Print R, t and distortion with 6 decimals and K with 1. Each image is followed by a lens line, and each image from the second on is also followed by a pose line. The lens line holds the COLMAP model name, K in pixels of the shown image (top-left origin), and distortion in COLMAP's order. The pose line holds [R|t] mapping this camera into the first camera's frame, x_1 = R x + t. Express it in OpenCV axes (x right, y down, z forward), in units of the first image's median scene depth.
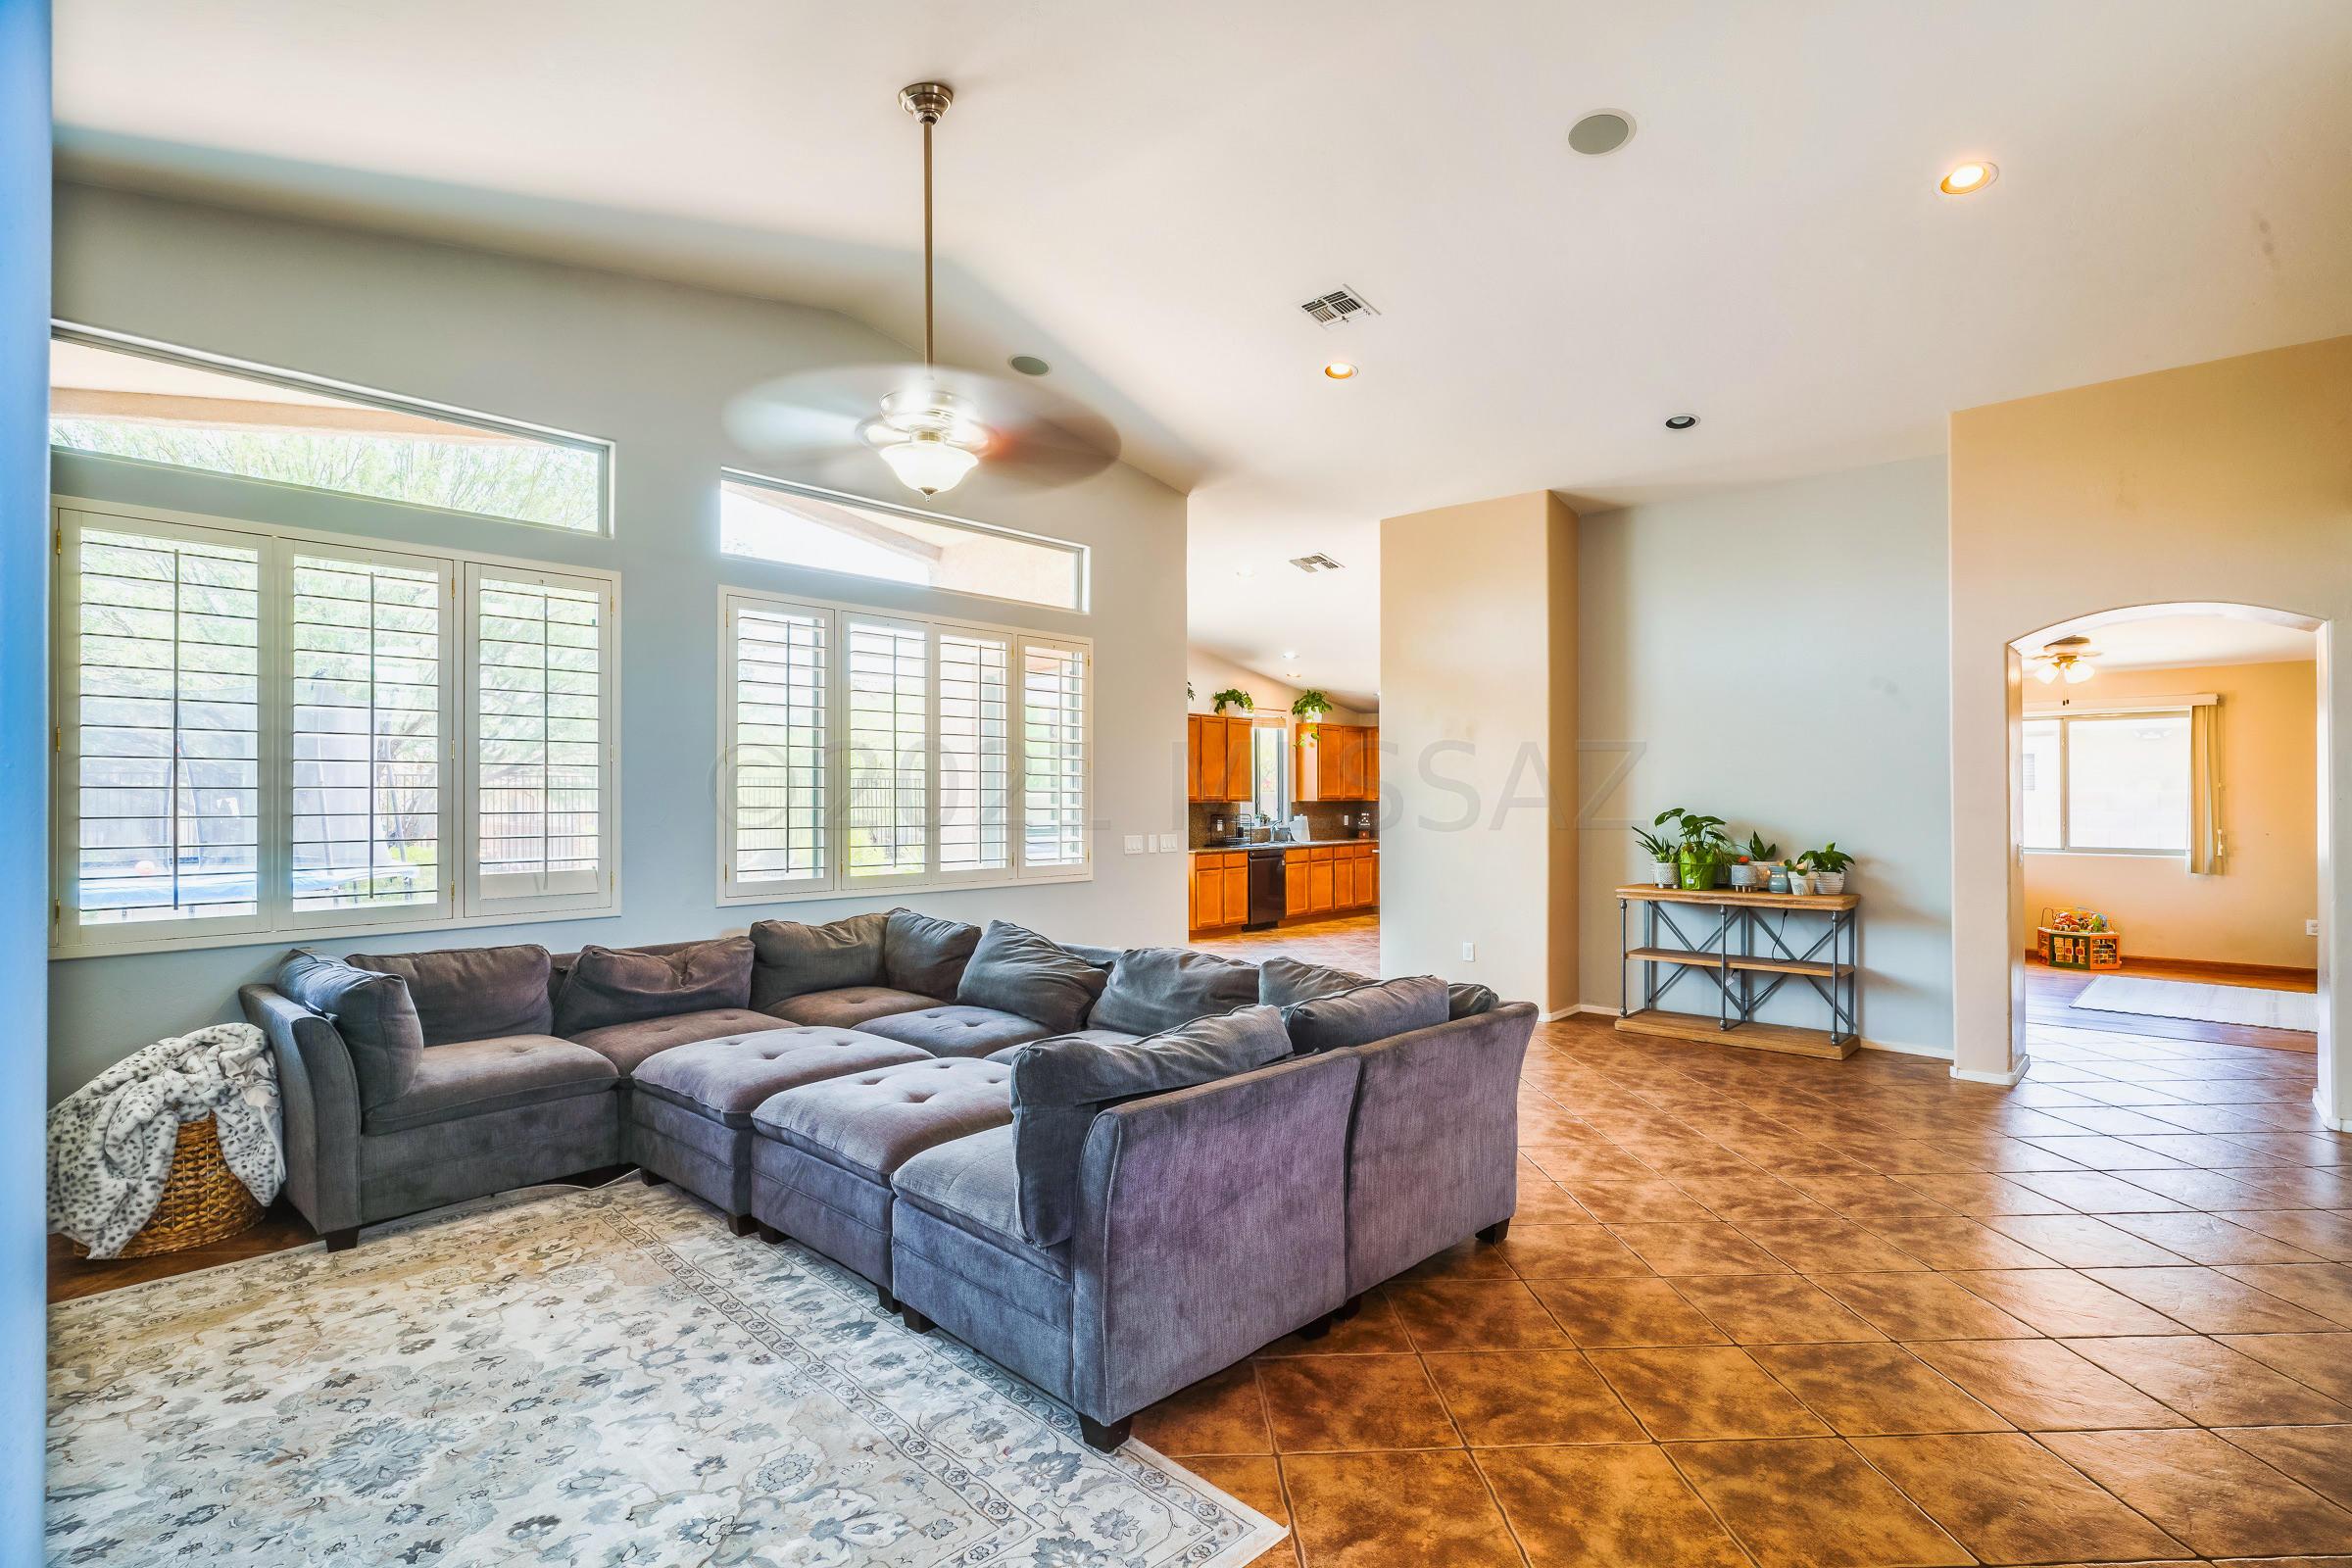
lens RADIAL K [[1132.7, 0, 1174.7], [0, 1132.7, 798.6], [0, 0, 1]] dist [-0.002447, -0.000380]
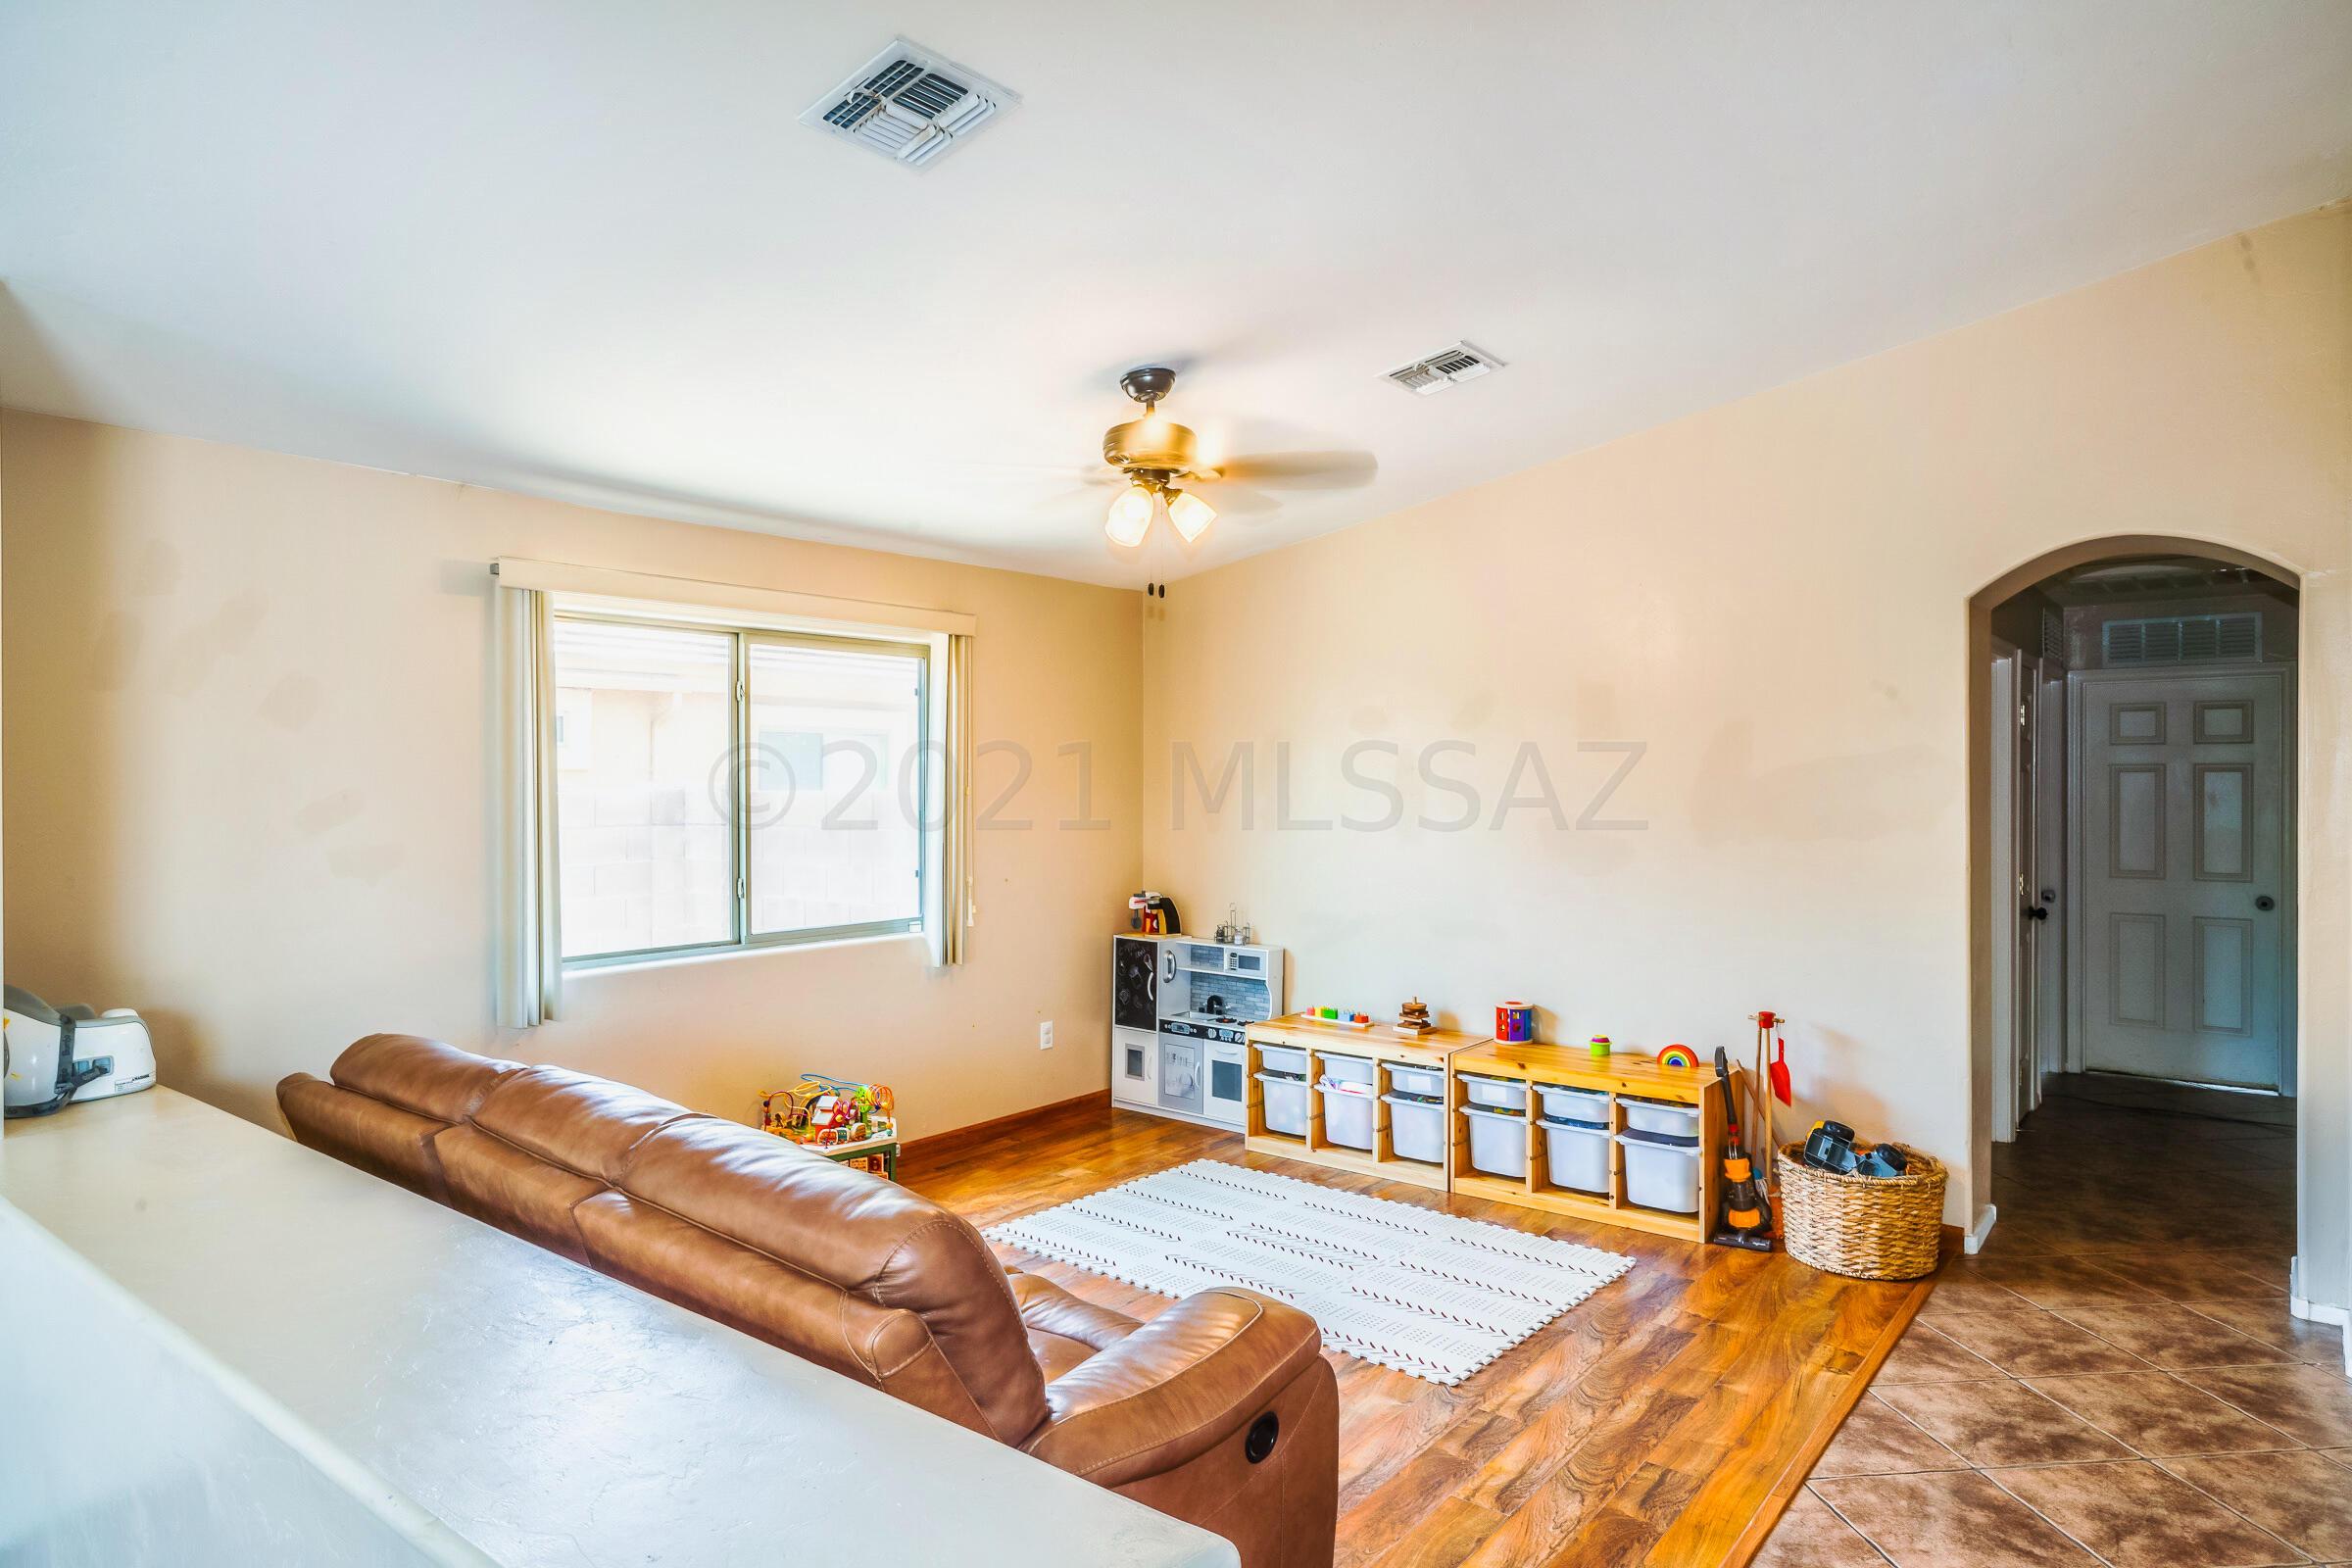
lens RADIAL K [[1385.7, 0, 1179.7], [0, 1385.7, 781.1], [0, 0, 1]] dist [0.001519, 0.001888]
pose [[-0.069589, -0.001493, 0.997575, 0.189536], [0.002017, 0.999997, 0.001638, -0.011784], [-0.997574, 0.002126, -0.069586, 0.639503]]
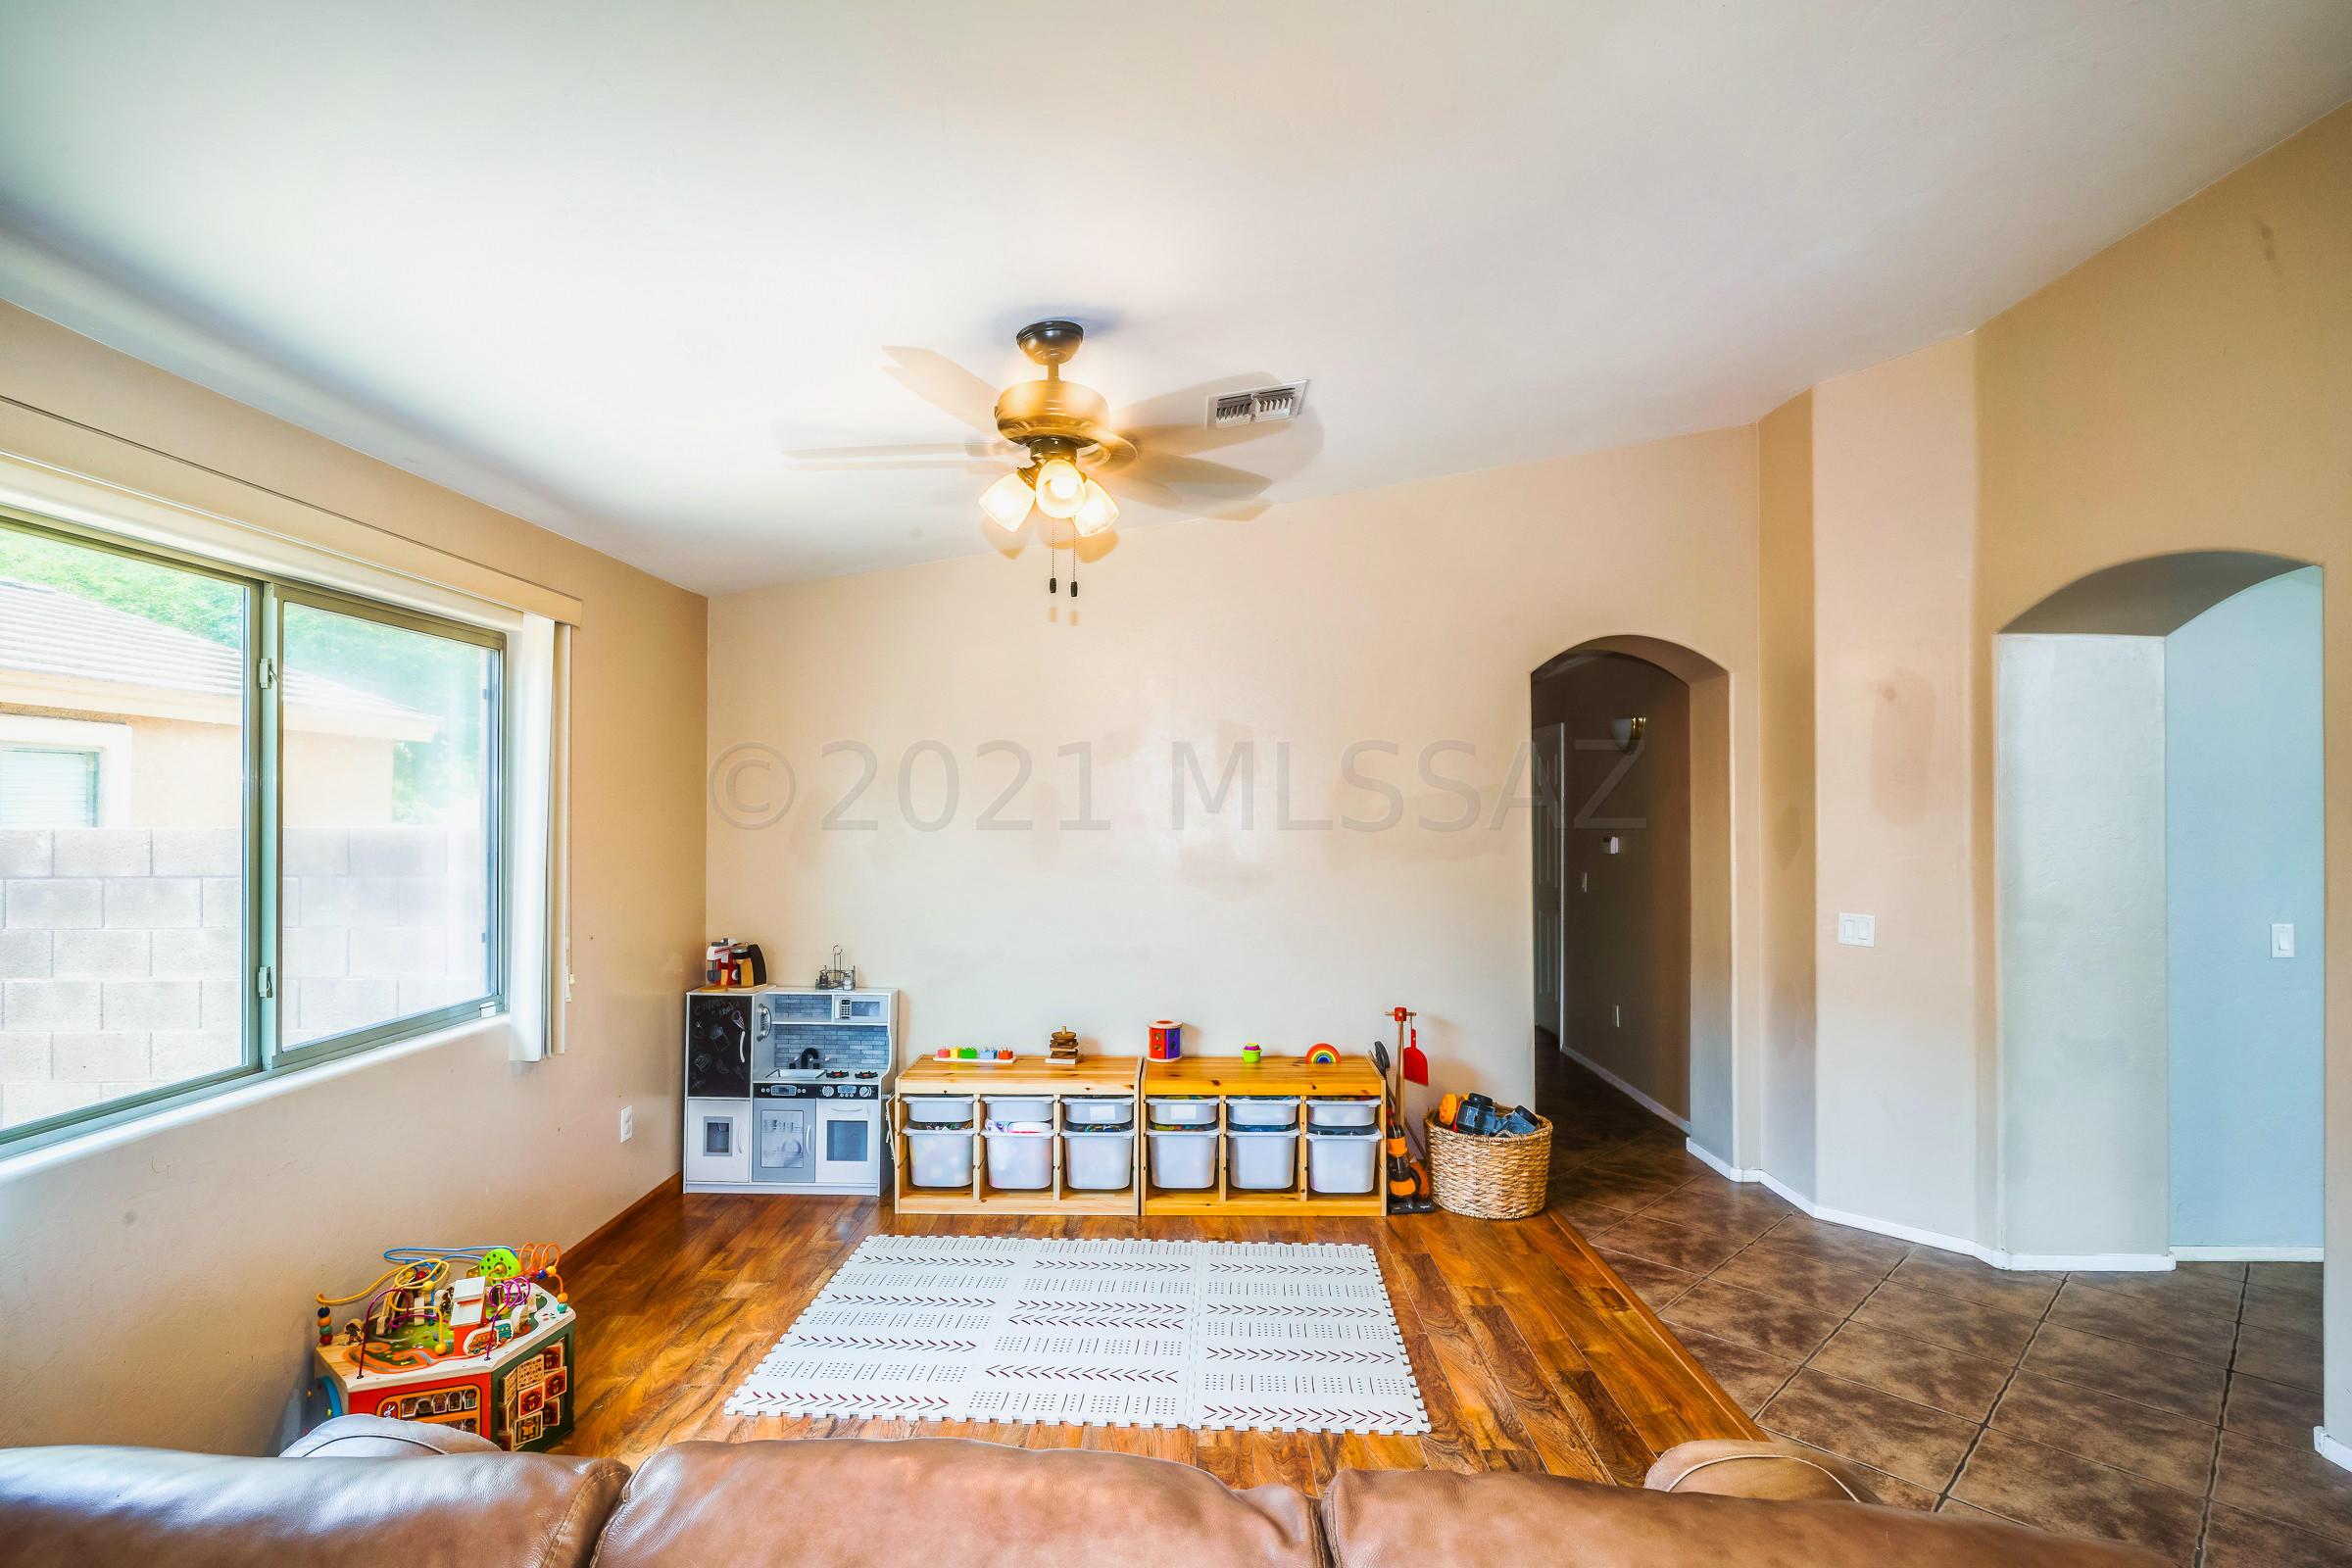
lens RADIAL K [[1132.7, 0, 1174.7], [0, 1132.7, 798.6], [0, 0, 1]] dist [-0.002447, -0.000380]
pose [[-0.665309, 0.007287, 0.746533, 0.323853], [0.001165, 0.999961, -0.008722, -0.012211], [-0.746567, -0.004933, -0.665292, 0.746755]]
